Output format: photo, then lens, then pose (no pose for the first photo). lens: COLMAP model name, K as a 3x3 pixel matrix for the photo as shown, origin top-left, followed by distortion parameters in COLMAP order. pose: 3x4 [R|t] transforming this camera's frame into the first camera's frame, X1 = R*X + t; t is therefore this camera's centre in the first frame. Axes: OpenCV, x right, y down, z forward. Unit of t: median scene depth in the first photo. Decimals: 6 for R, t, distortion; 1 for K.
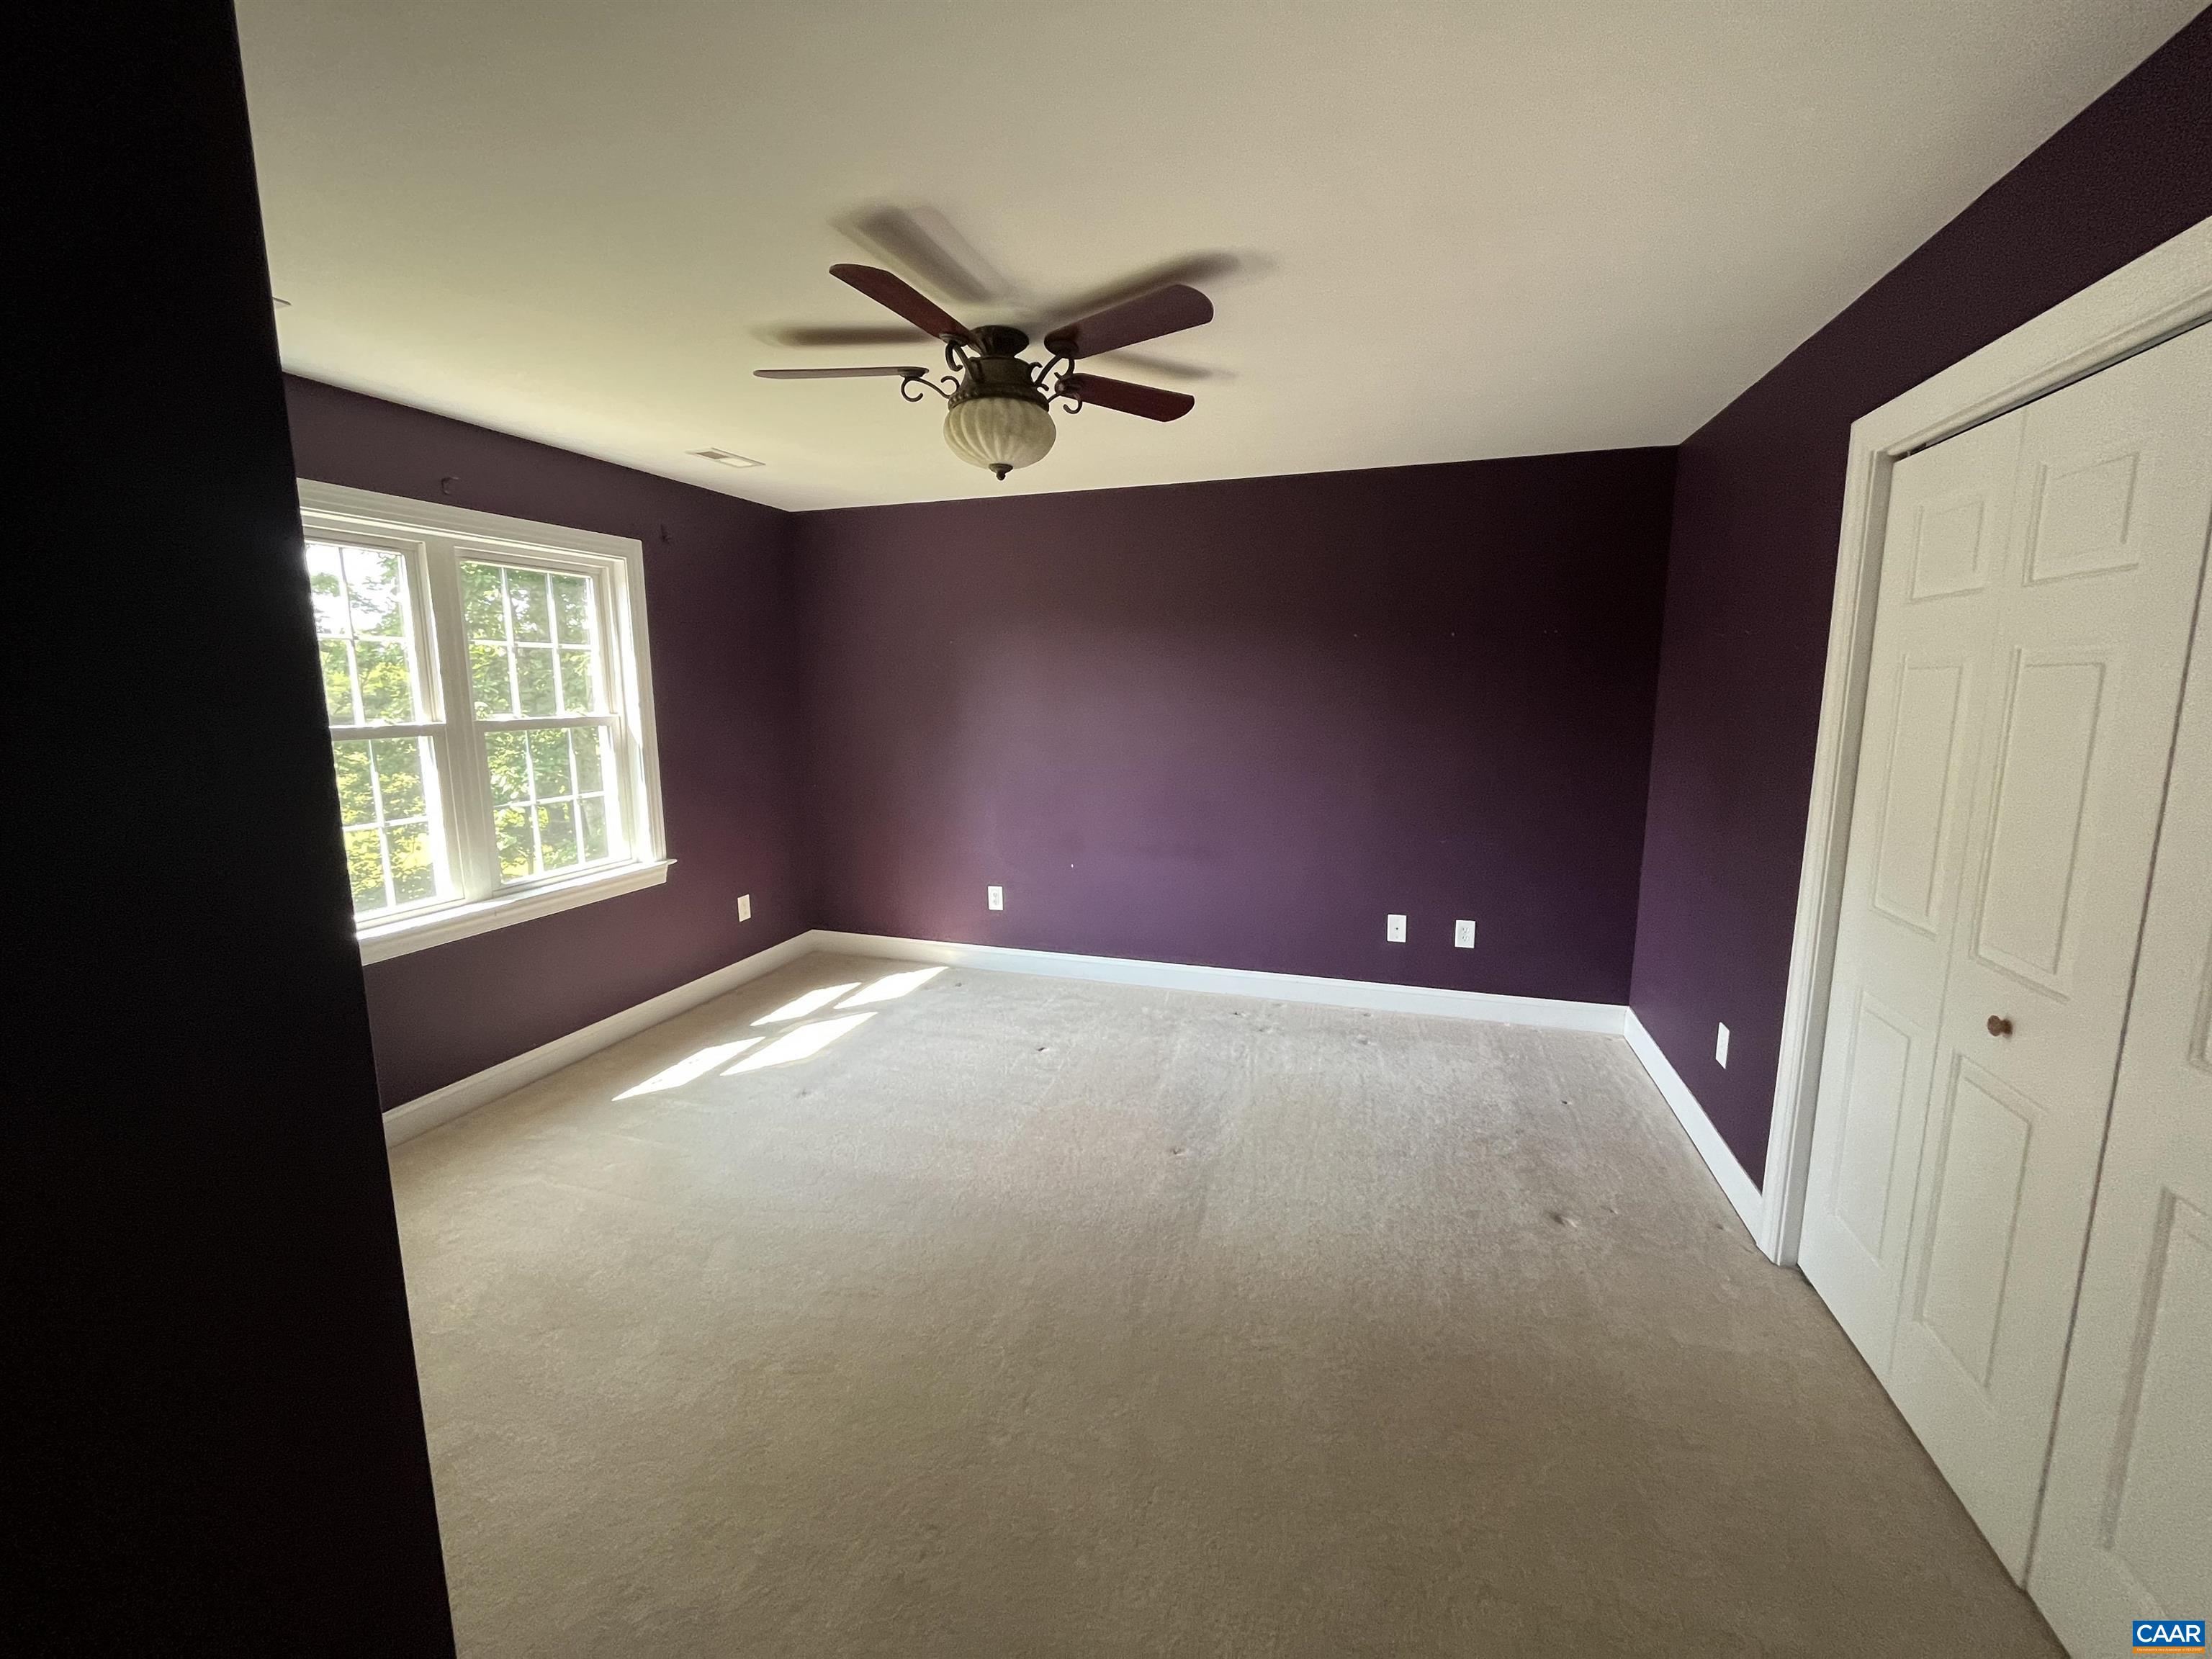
lens RADIAL K [[893.0, 0, 1106.0], [0, 893.0, 829.5], [0, 0, 1]] dist [0.001308, -0.000053]
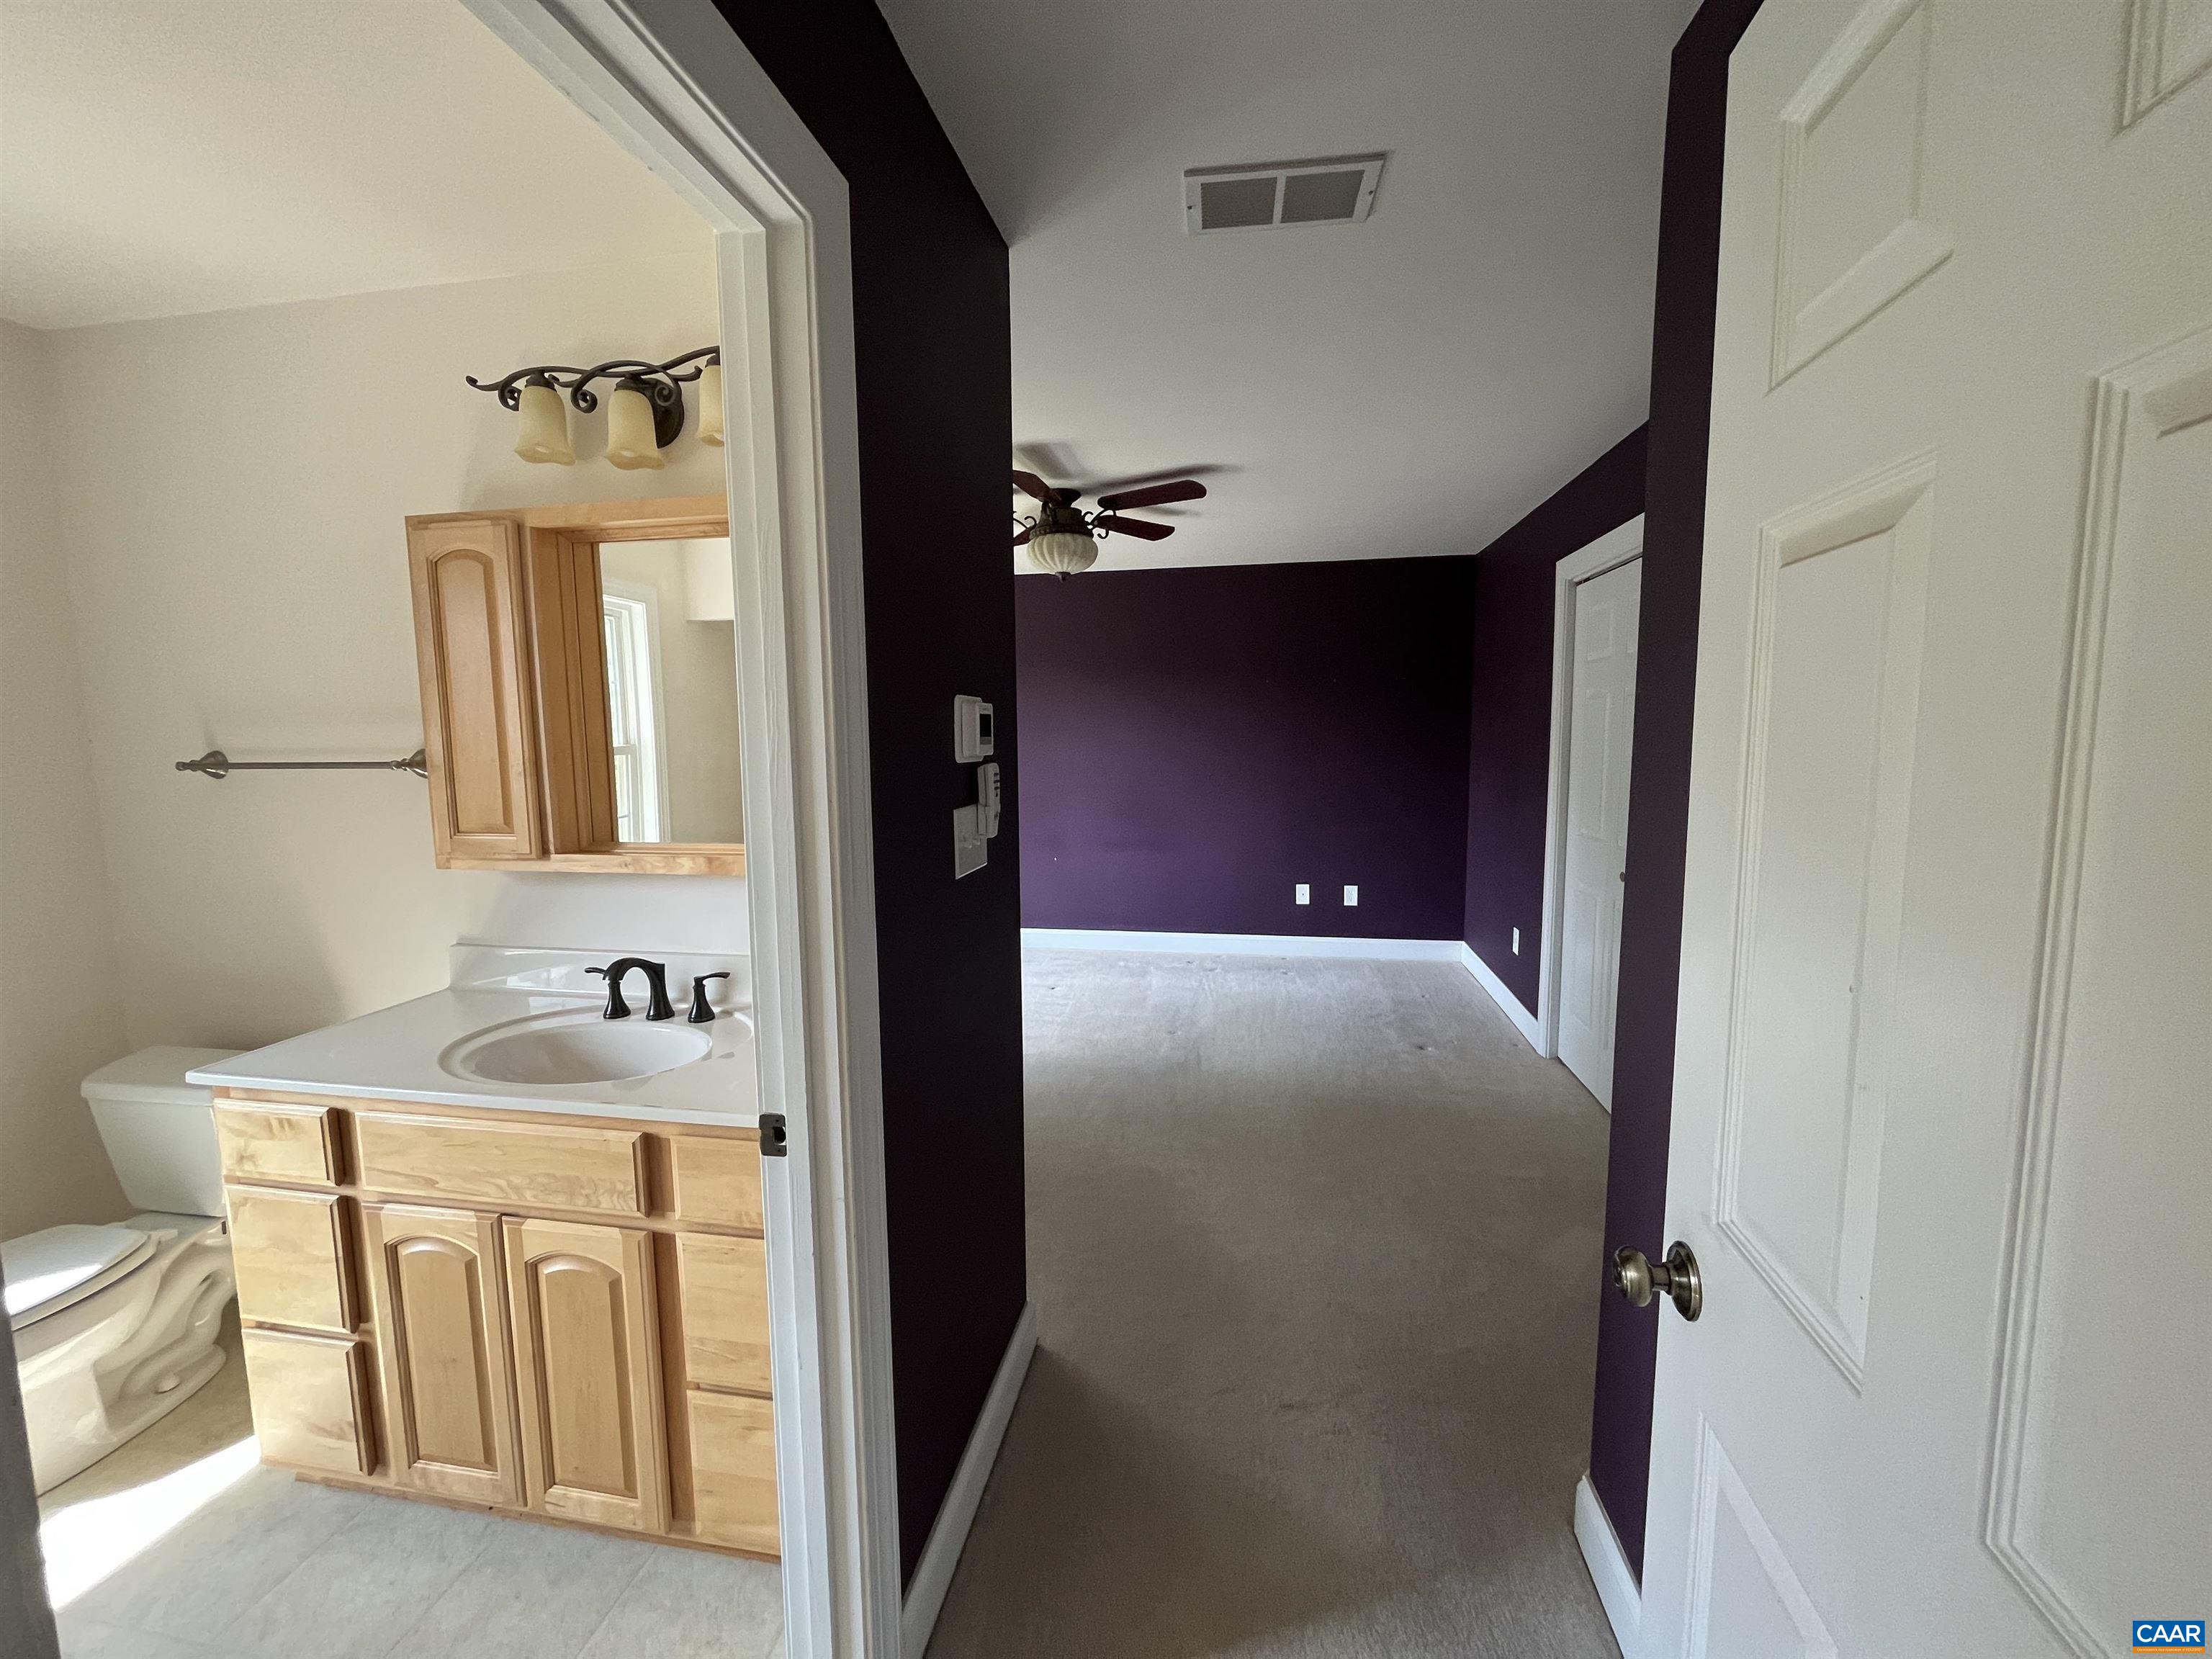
lens RADIAL K [[893.0, 0, 1106.0], [0, 893.0, 829.5], [0, 0, 1]] dist [0.001308, -0.000053]
pose [[0.990137, -0.021062, 0.138511, -0.243904], [0.028232, 0.998350, -0.050008, 0.109683], [-0.137229, 0.053425, 0.989098, -0.480728]]
